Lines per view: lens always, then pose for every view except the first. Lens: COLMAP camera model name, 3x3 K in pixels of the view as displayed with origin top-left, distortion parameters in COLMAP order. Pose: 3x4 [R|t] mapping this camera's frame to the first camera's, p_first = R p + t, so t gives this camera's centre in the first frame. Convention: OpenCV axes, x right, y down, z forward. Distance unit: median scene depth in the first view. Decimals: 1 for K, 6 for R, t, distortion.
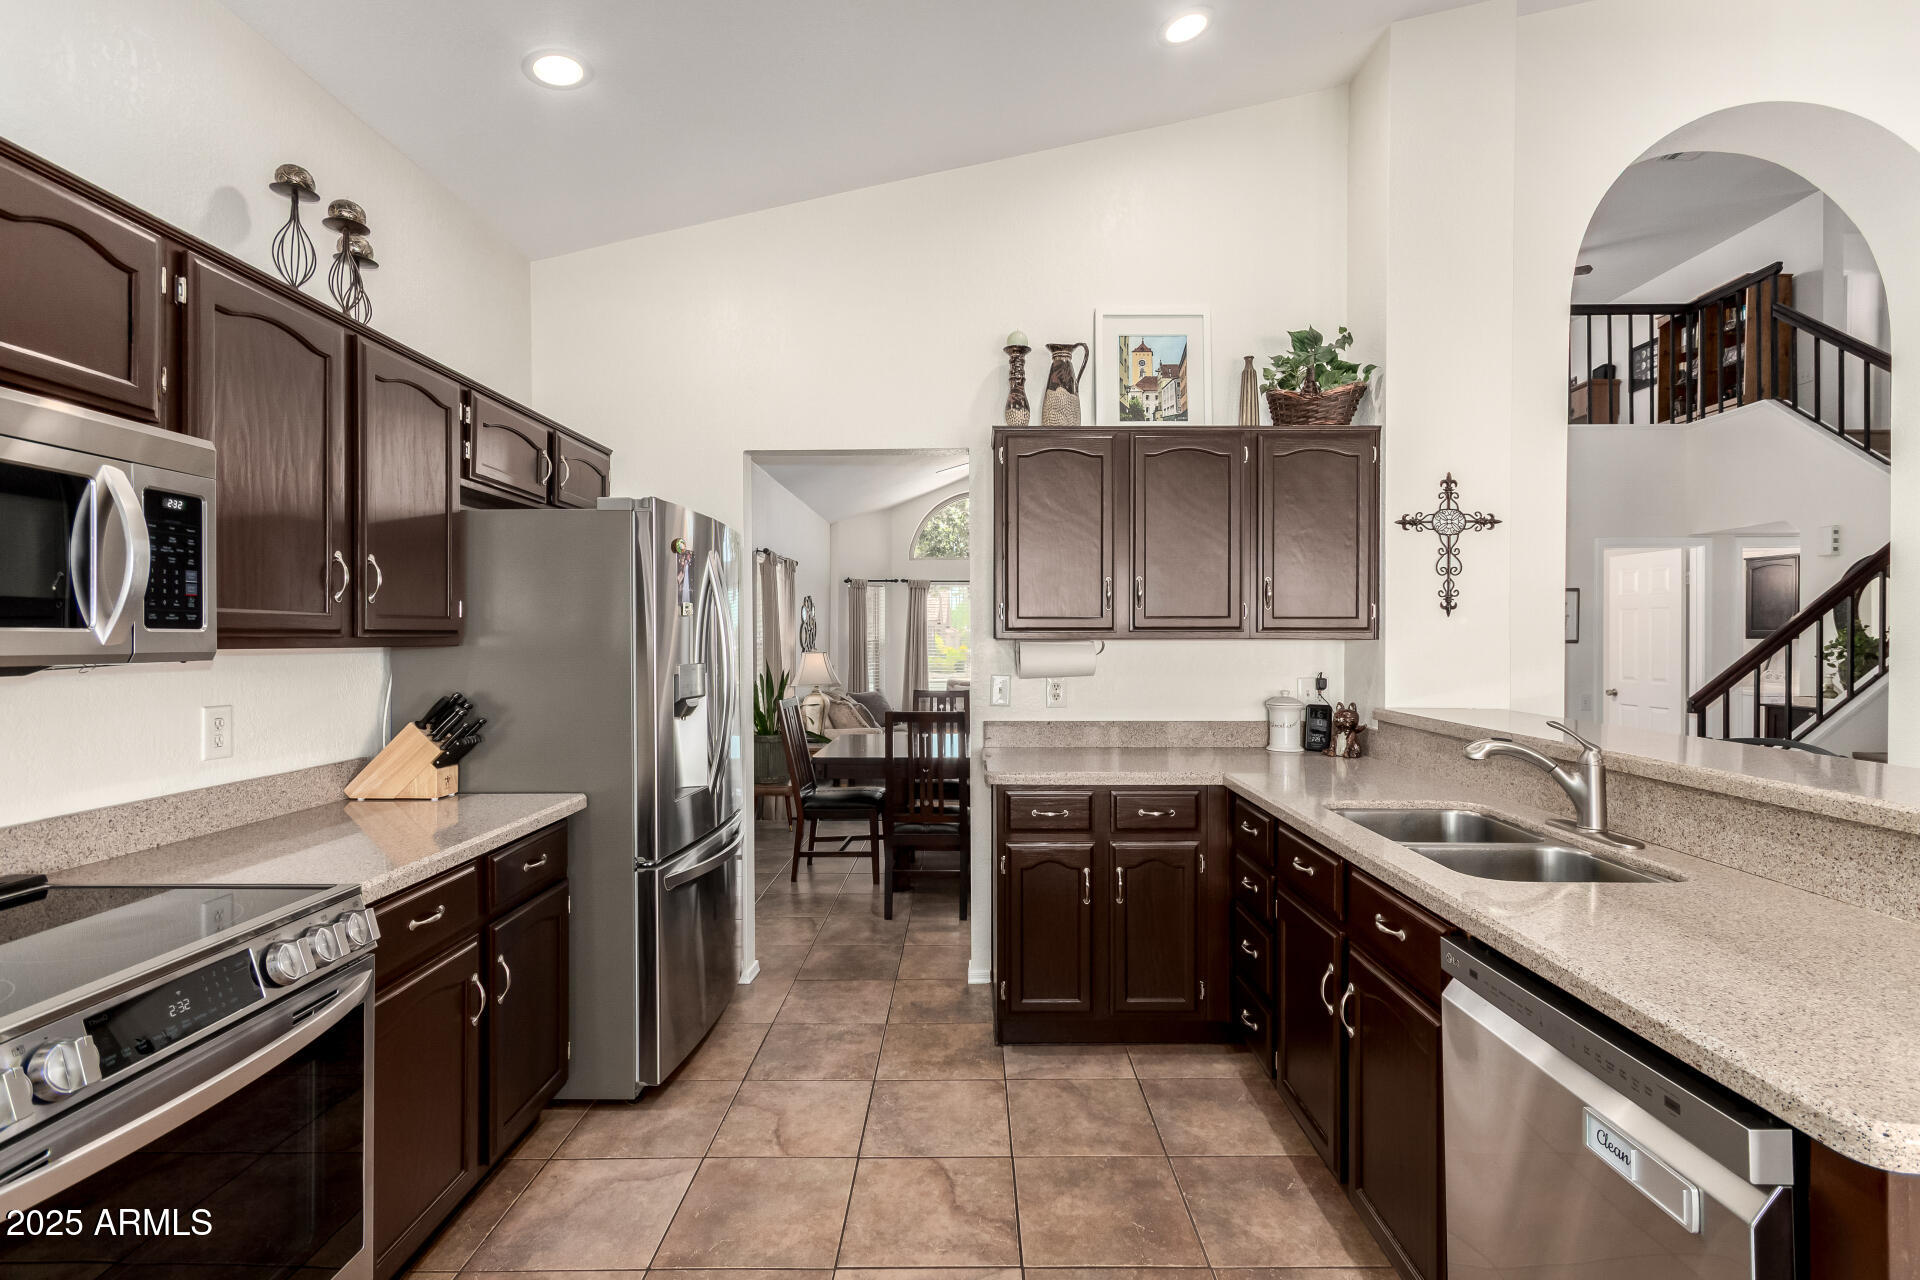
lens RADIAL K [[888.0, 0, 965.7], [0, 888.0, 638.3], [0, 0, 1]] dist [0.005557, -0.002873]
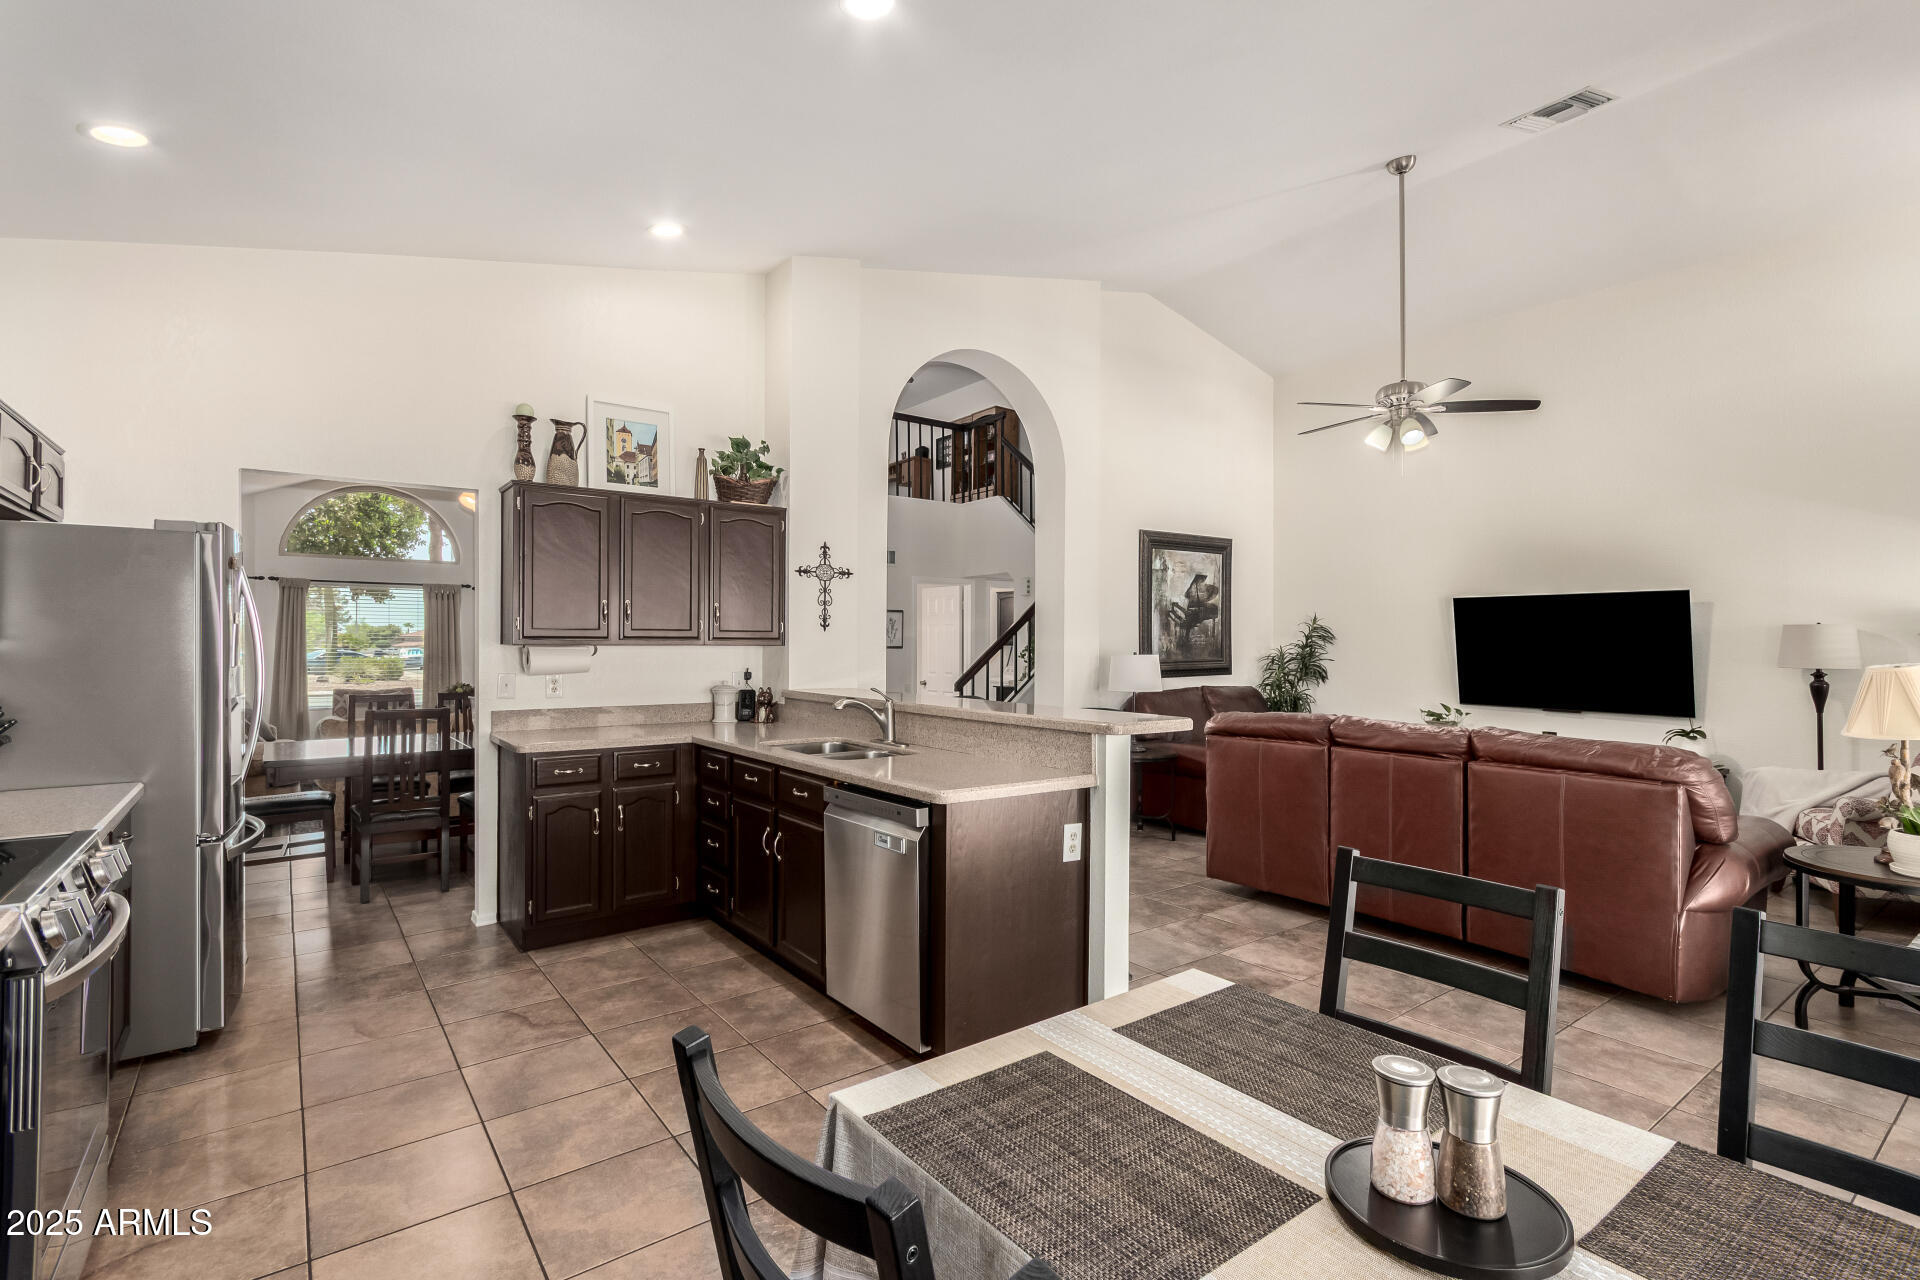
lens RADIAL K [[888.0, 0, 953.1], [0, 888.0, 644.1], [0, 0, 1]] dist [0.005557, -0.002873]
pose [[0.799062, 0.001407, 0.601247, -0.225953], [-0.001163, 0.999999, -0.000794, -0.000500], [-0.601247, -0.000065, 0.799063, -0.402451]]
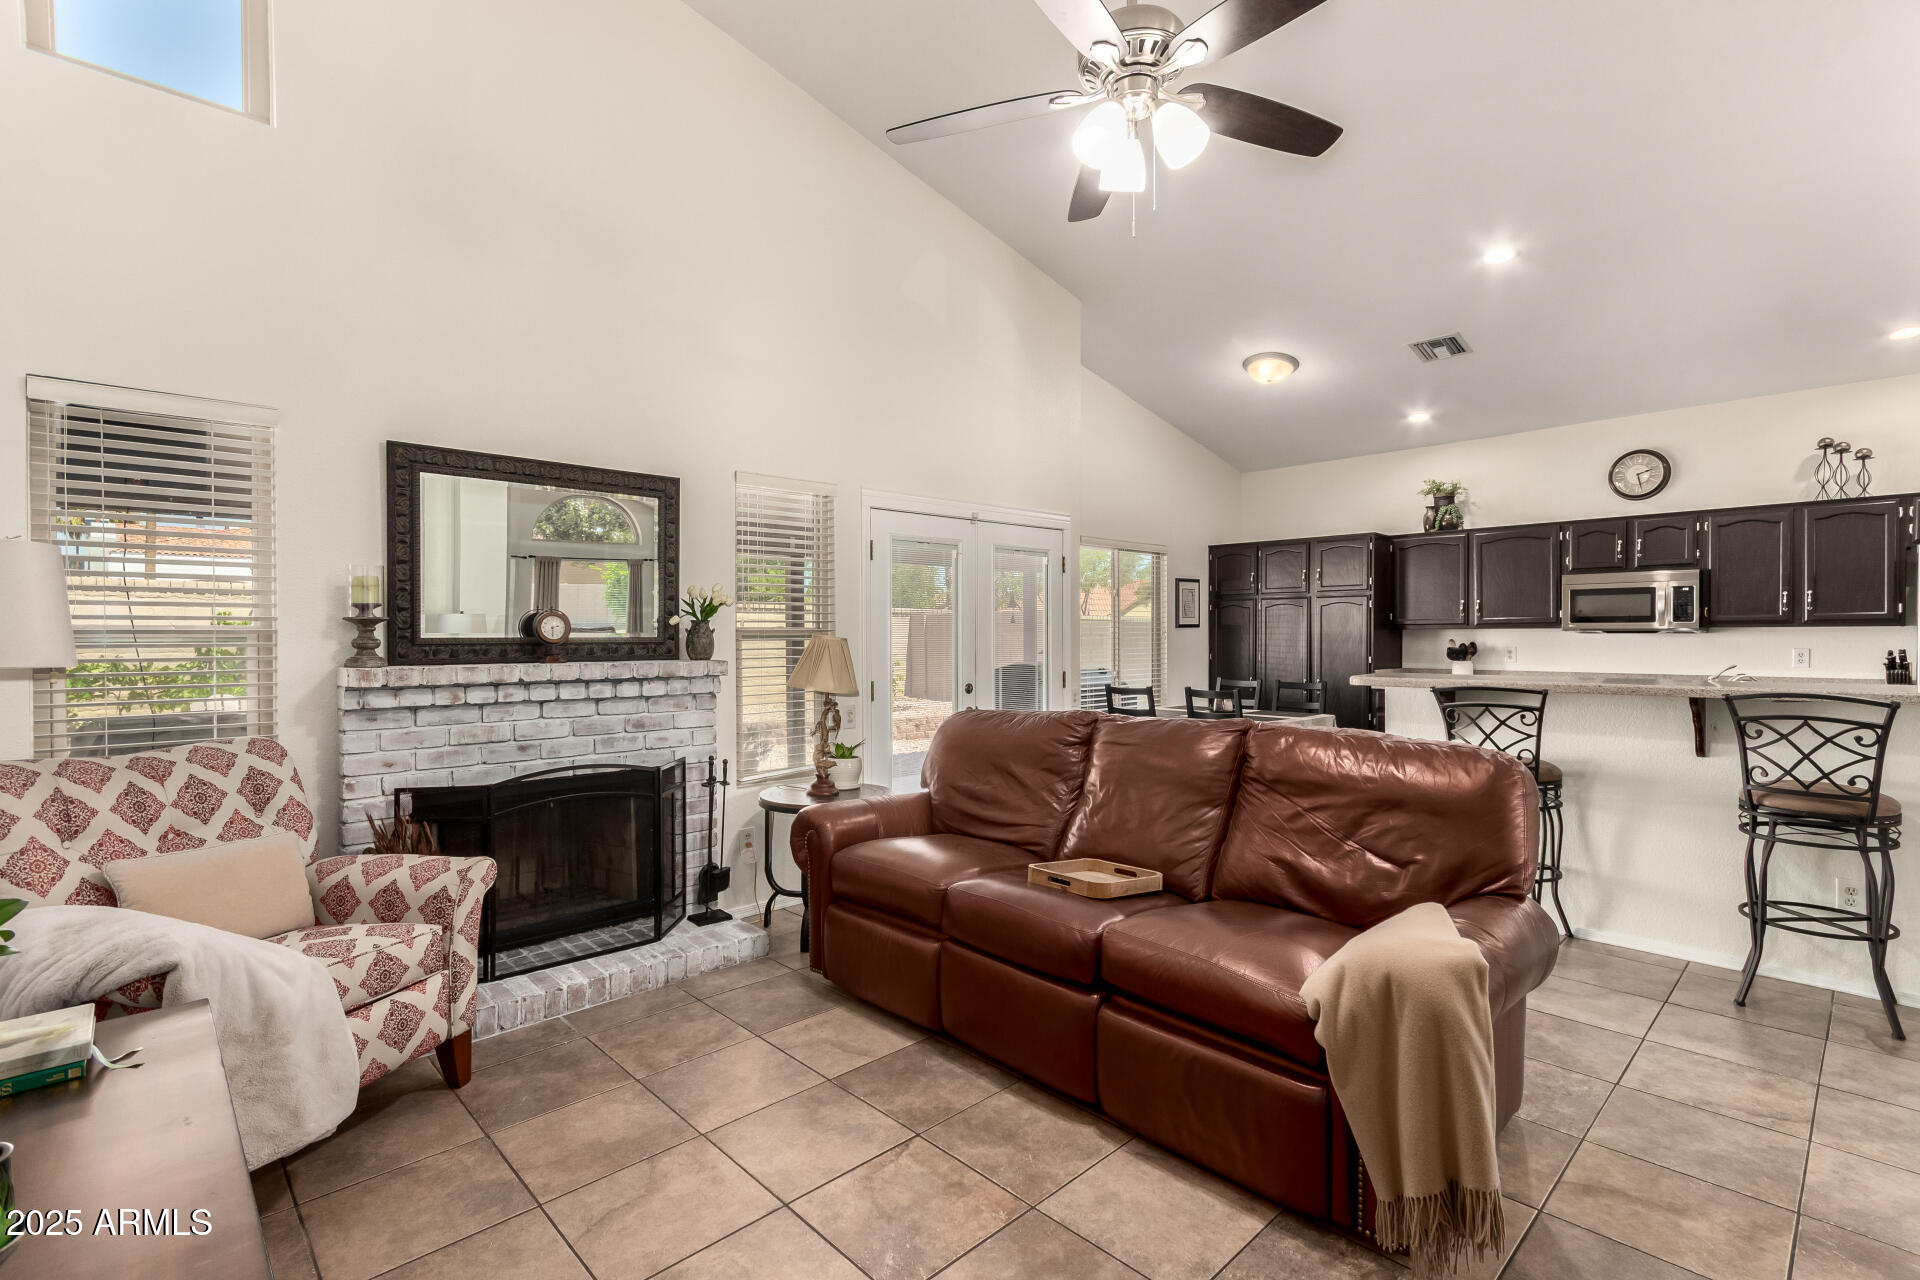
lens RADIAL K [[888.0, 0, 962.4], [0, 888.0, 639.0], [0, 0, 1]] dist [0.005557, -0.002873]
pose [[-0.730727, 0.003608, -0.682660, 1.875889], [-0.000156, 0.999985, 0.005453, 0.020095], [0.682670, 0.004091, -0.730716, 0.796258]]
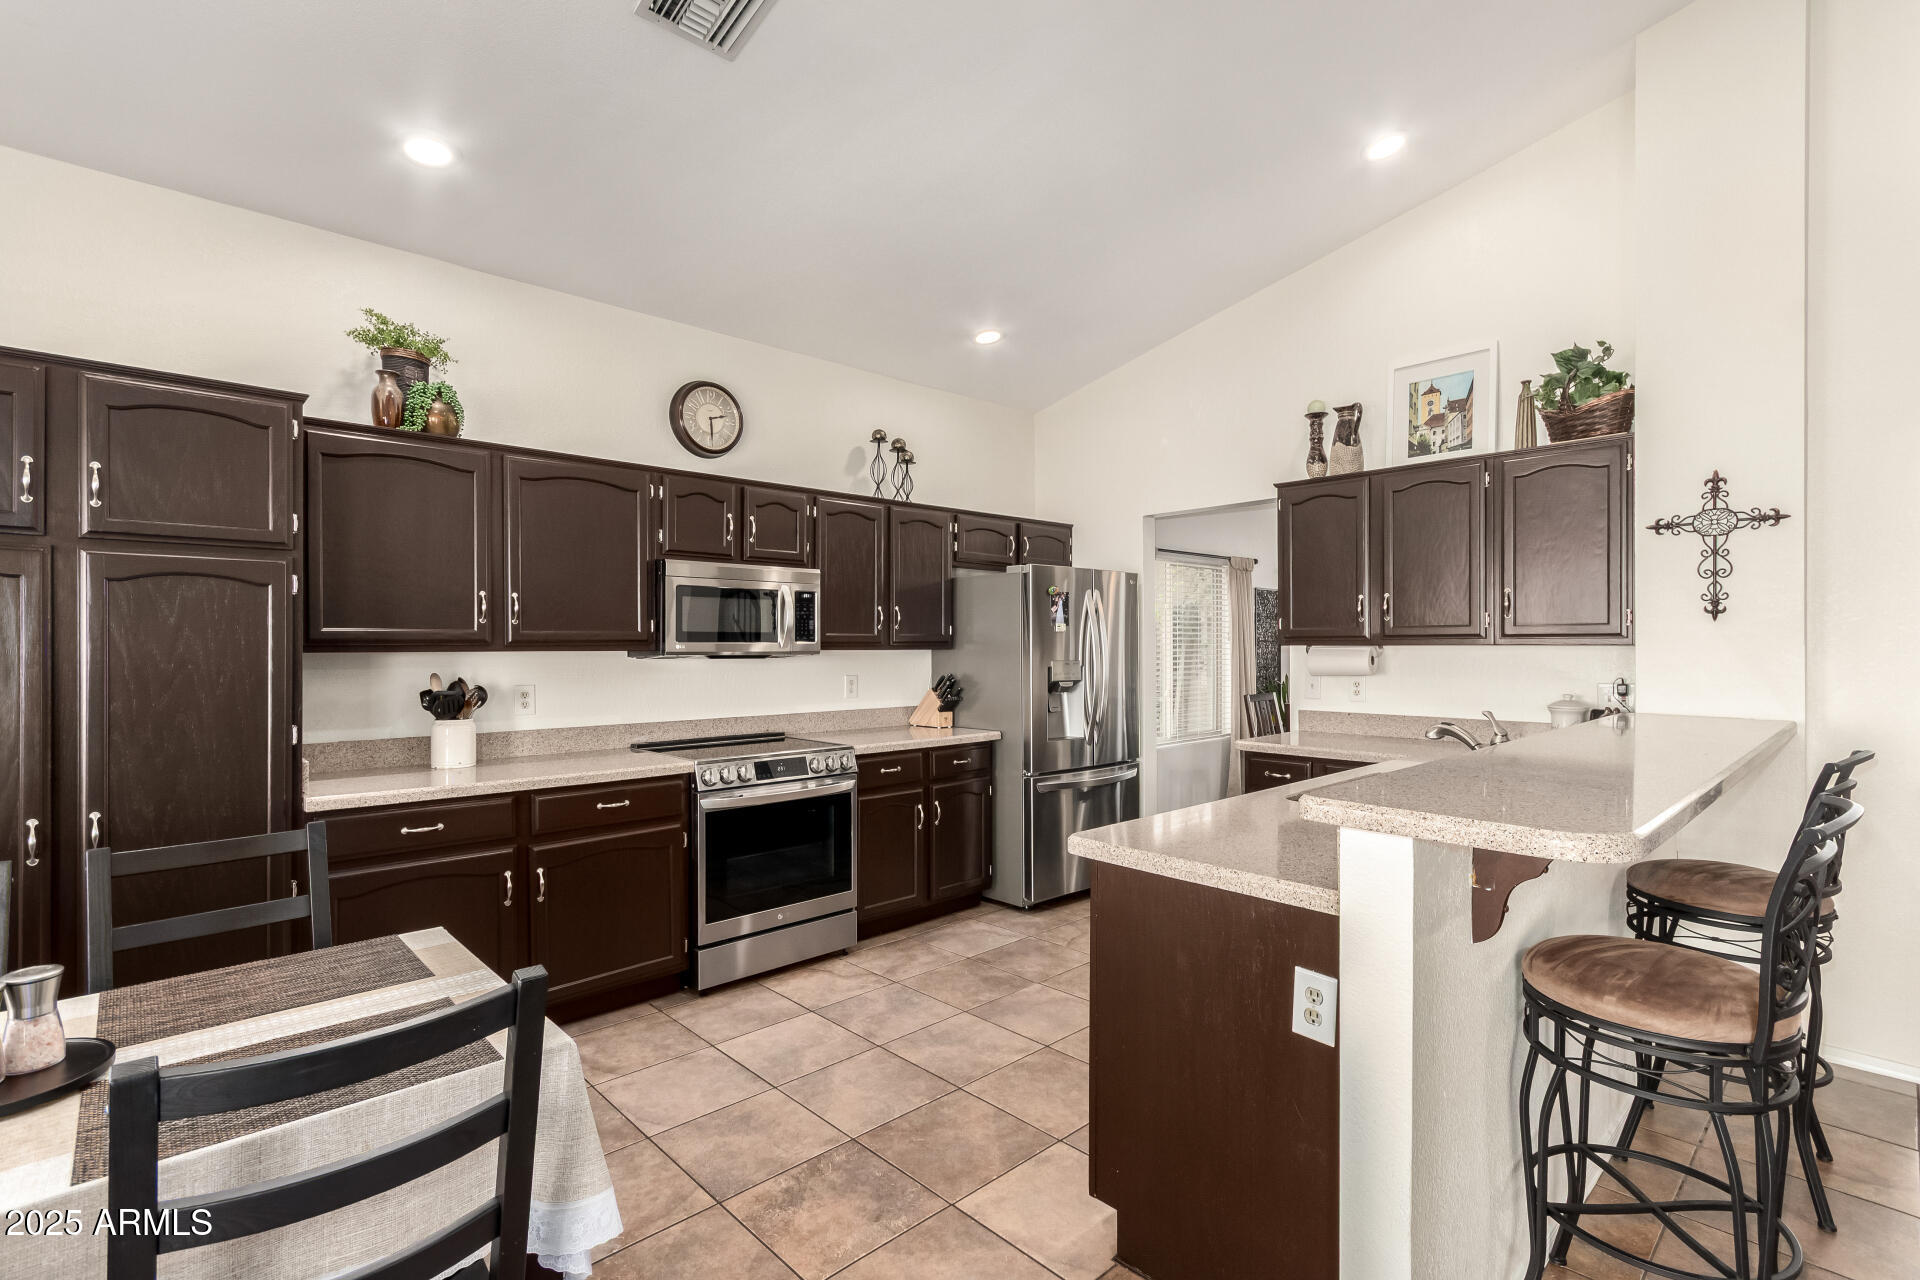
lens RADIAL K [[888.0, 0, 958.7], [0, 888.0, 642.8], [0, 0, 1]] dist [0.005557, -0.002873]
pose [[0.682323, -0.003894, -0.731041, 0.653587], [0.000394, 0.999988, -0.004958, 0.002498], [0.731051, 0.003095, 0.682316, -0.229801]]
